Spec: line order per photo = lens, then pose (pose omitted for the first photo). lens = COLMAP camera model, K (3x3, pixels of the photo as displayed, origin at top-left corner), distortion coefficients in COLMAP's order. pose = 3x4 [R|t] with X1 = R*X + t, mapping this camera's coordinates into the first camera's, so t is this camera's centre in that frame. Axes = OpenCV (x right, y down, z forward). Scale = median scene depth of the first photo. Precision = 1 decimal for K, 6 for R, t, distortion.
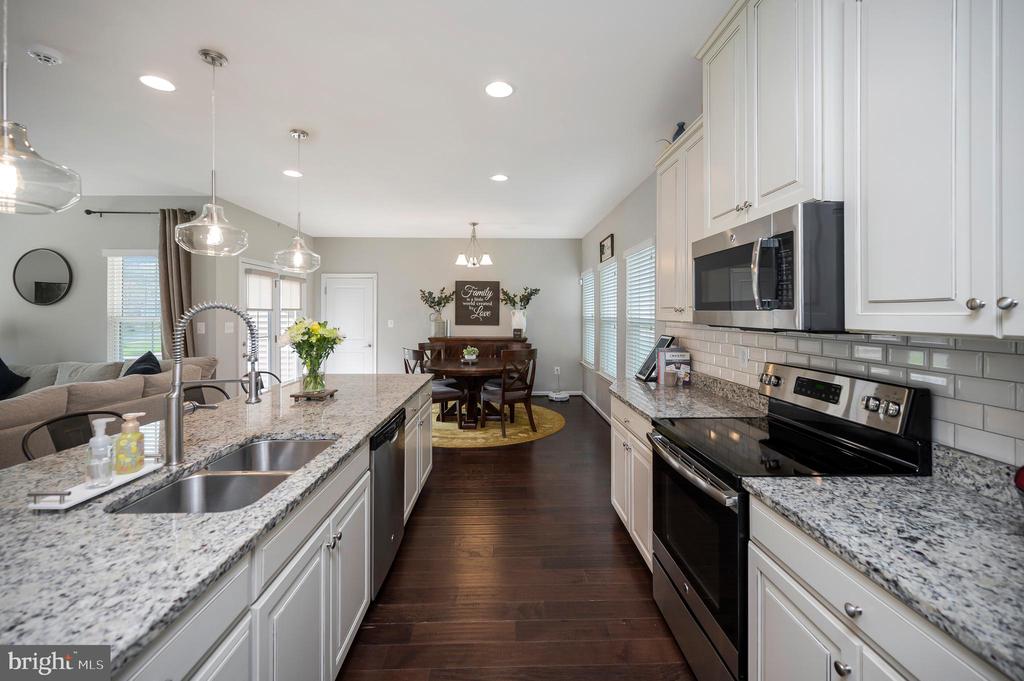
lens RADIAL K [[421.8, 0, 516.7], [0, 421.8, 308.8], [0, 0, 1]] dist [0.008490, -0.001629]
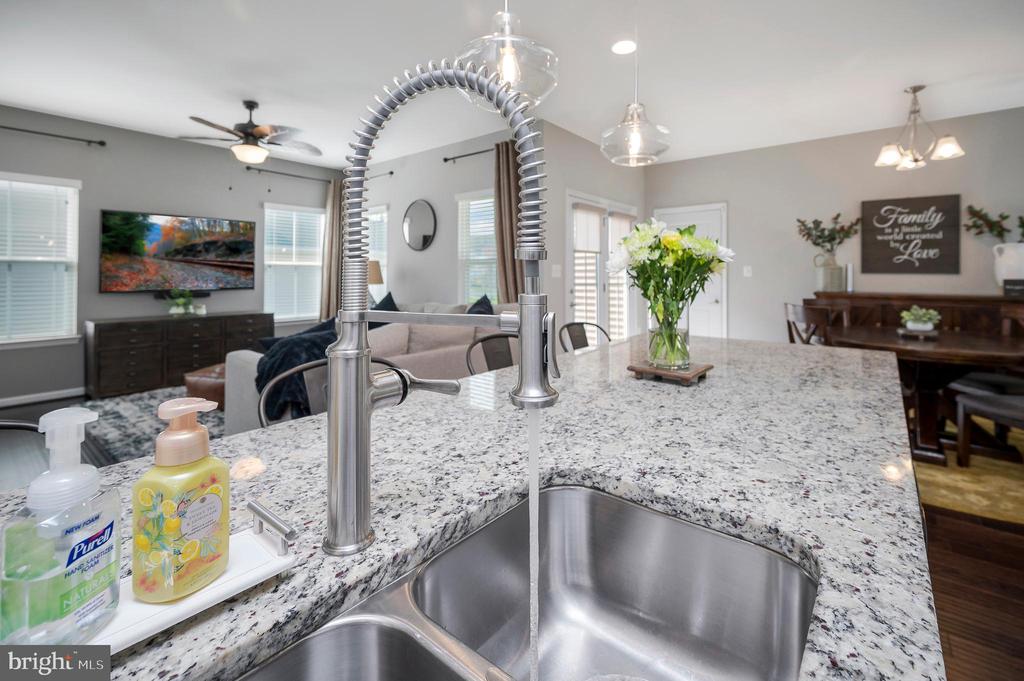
lens RADIAL K [[461.3, 0, 518.7], [0, 461.3, 276.9], [0, 0, 1]] dist [-0.002624, -0.000969]
pose [[0.763460, 0.003803, -0.645844, -0.109494], [0.008565, 0.999835, 0.016011, 0.033356], [0.645799, -0.017756, 0.763301, 0.194110]]
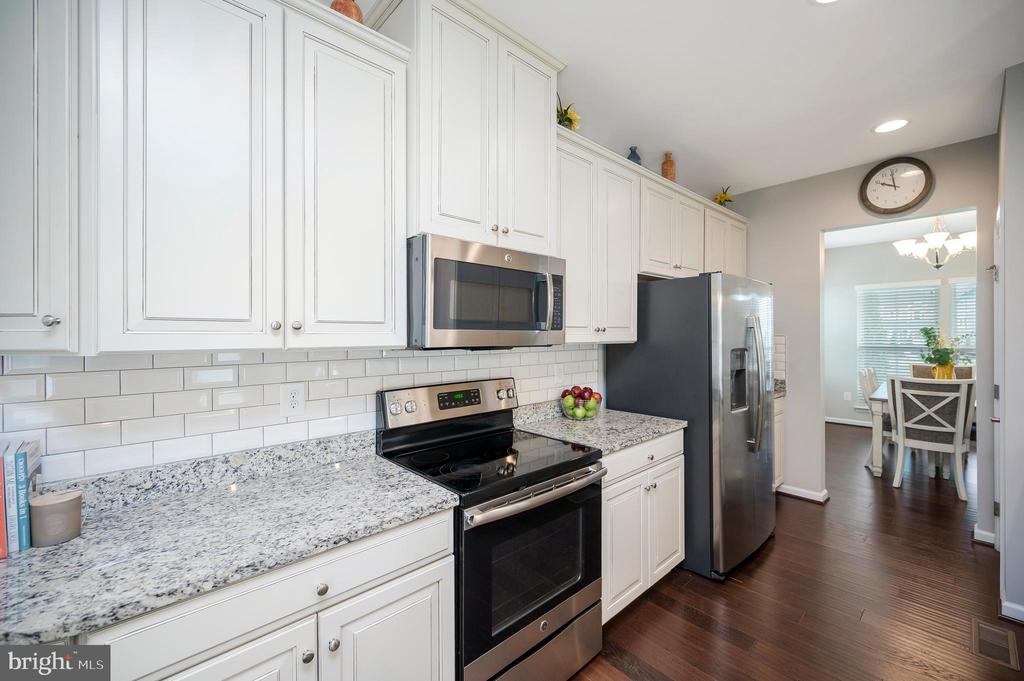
lens RADIAL K [[421.8, 0, 533.7], [0, 421.8, 329.4], [0, 0, 1]] dist [0.008490, -0.001629]
pose [[-0.675797, -0.000598, 0.737088, -0.077278], [-0.013988, 0.999830, -0.012014, 0.003999], [-0.736956, -0.018429, -0.675690, 0.464346]]
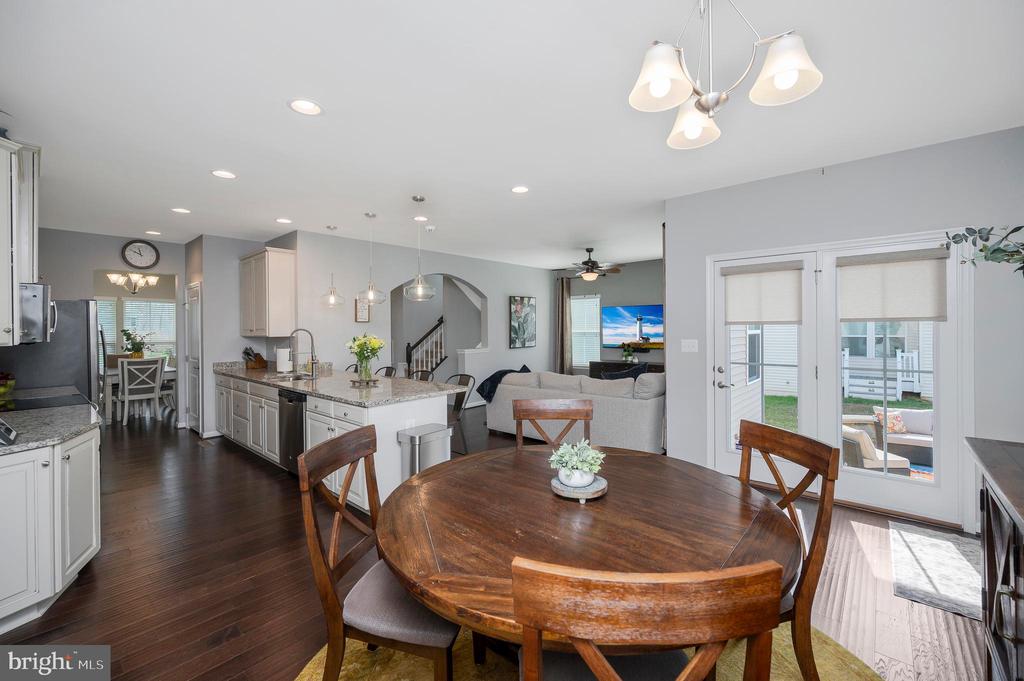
lens RADIAL K [[421.8, 0, 520.8], [0, 421.8, 332.8], [0, 0, 1]] dist [0.008490, -0.001629]
pose [[-0.670213, 0.010516, -0.742095, 0.150372], [0.018106, 0.999834, -0.002185, 0.013555], [0.741948, -0.014901, -0.670291, 1.096508]]
